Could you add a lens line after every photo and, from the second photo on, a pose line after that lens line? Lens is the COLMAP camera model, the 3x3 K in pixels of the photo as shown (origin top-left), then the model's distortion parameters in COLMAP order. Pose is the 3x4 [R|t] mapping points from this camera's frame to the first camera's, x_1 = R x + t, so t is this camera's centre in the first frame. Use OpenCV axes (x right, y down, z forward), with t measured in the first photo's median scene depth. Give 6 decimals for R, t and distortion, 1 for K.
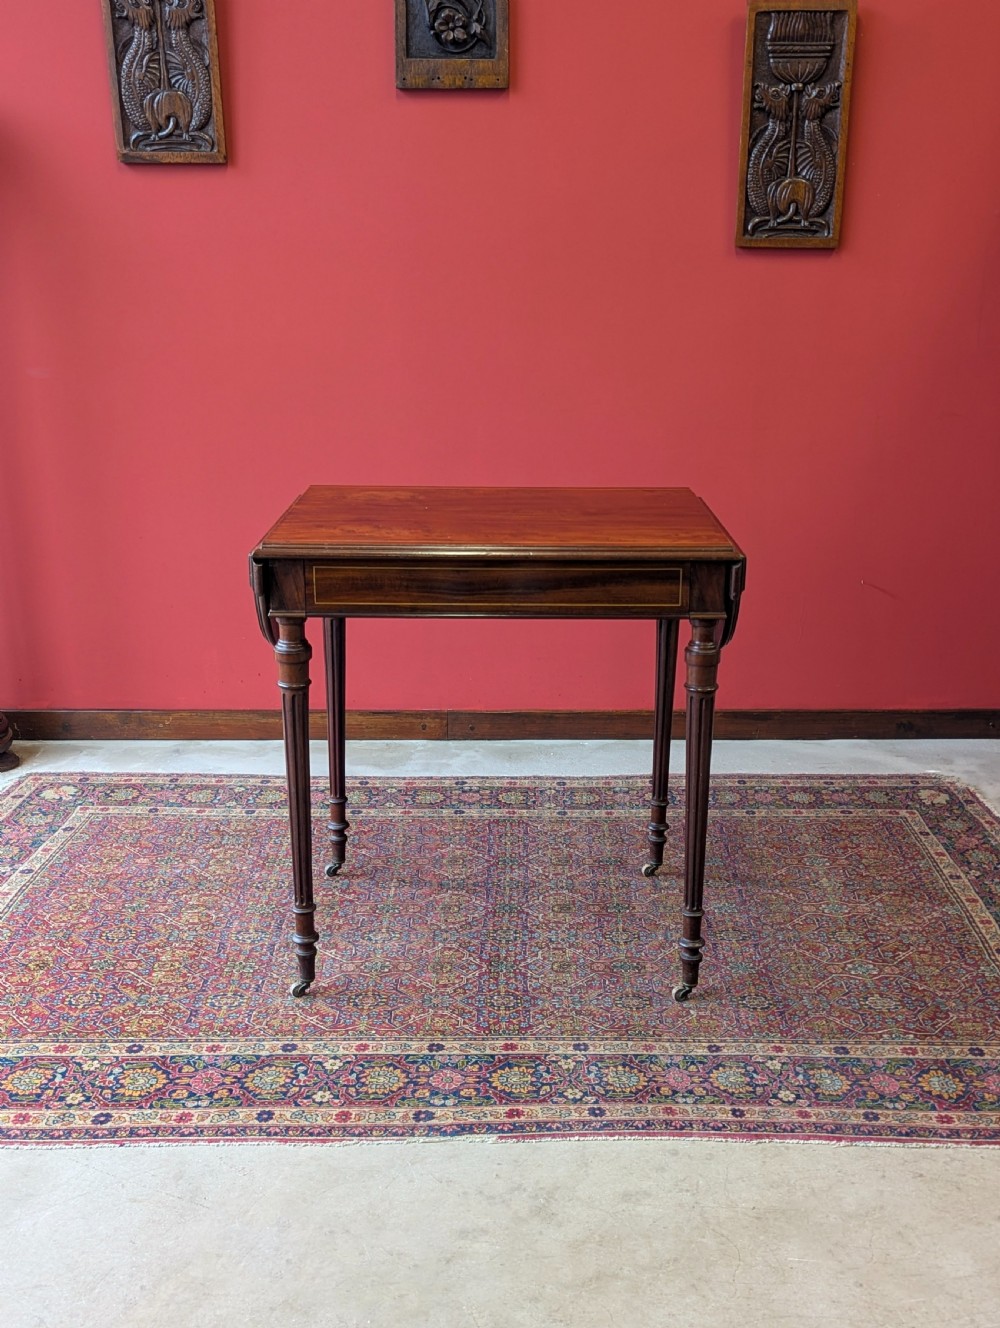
lens RADIAL K [[1539.7, 0, 509.9], [0, 1539.7, 664.3], [0, 0, 1]] dist [0.053189, -0.011596]
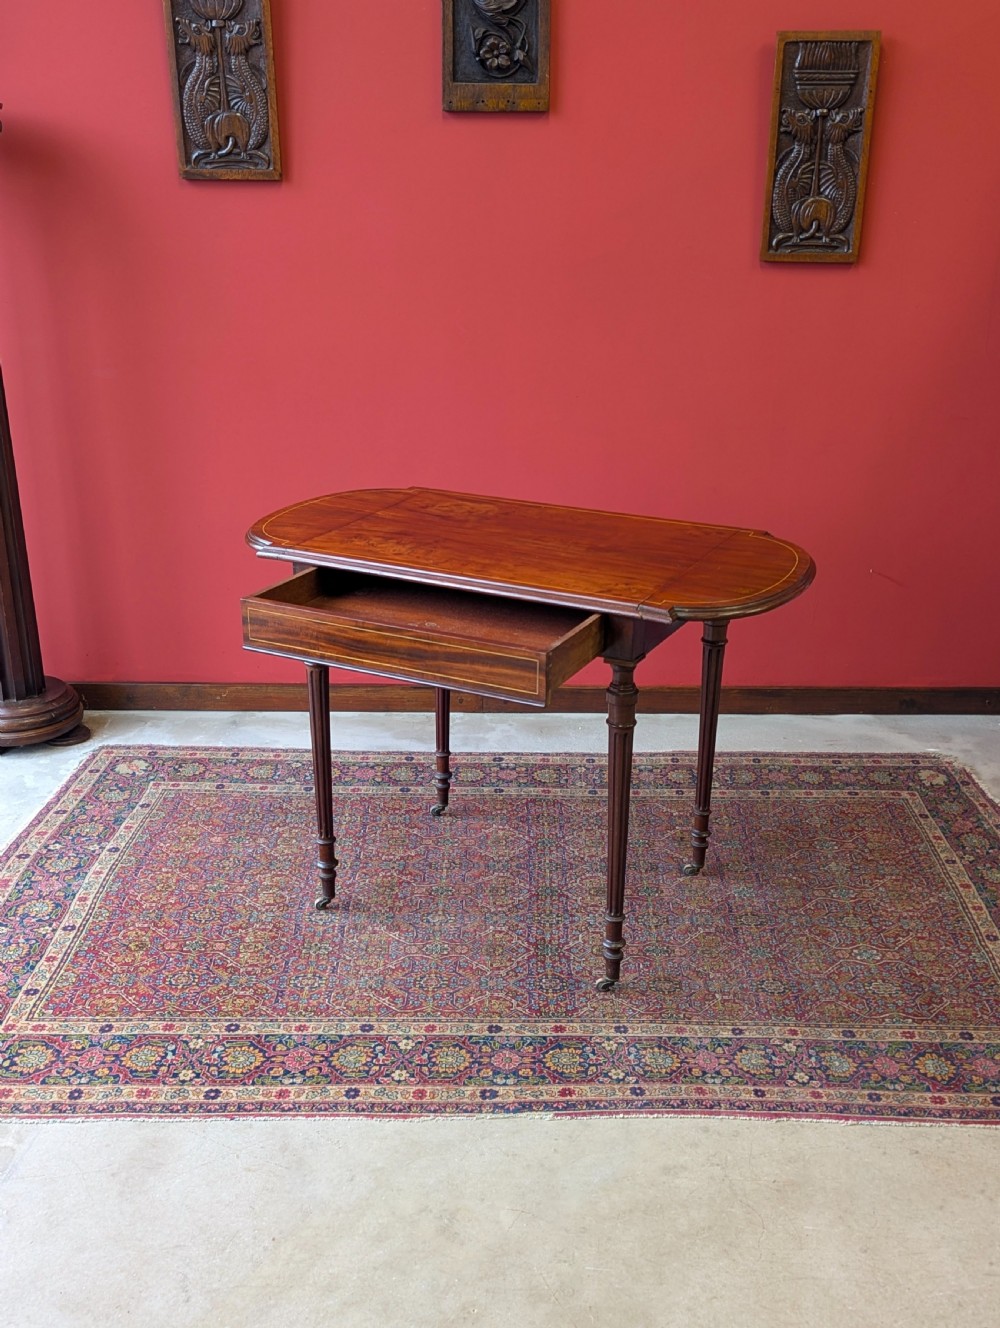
lens RADIAL K [[1545.9, 0, 500.0], [0, 1545.9, 664.0], [0, 0, 1]] dist [0.065919, -0.061384]
pose [[0.999983, 0.005661, -0.001437, -0.040020], [-0.005533, 0.996984, 0.077410, -0.101616], [0.001871, -0.077400, 0.996998, -0.116315]]
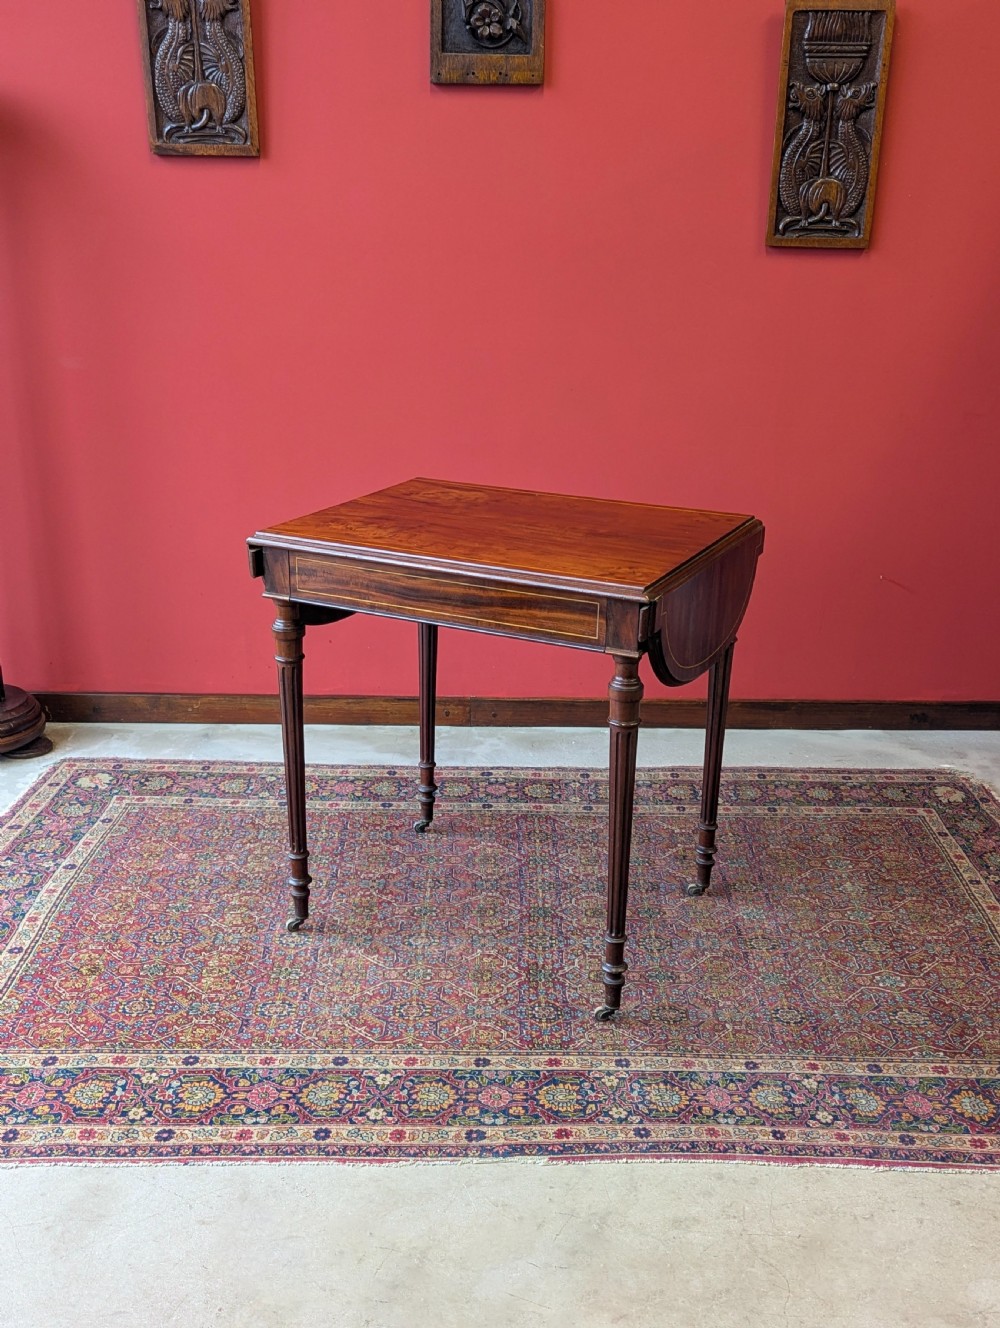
lens RADIAL K [[1514.0, 0, 500.2], [0, 1514.0, 669.2], [0, 0, 1]] dist [0.052841, -0.014209]
pose [[0.999925, 0.009891, 0.007238, -0.041882], [-0.010266, 0.998501, 0.053758, -0.063077], [-0.006695, -0.053828, 0.998528, -0.000471]]
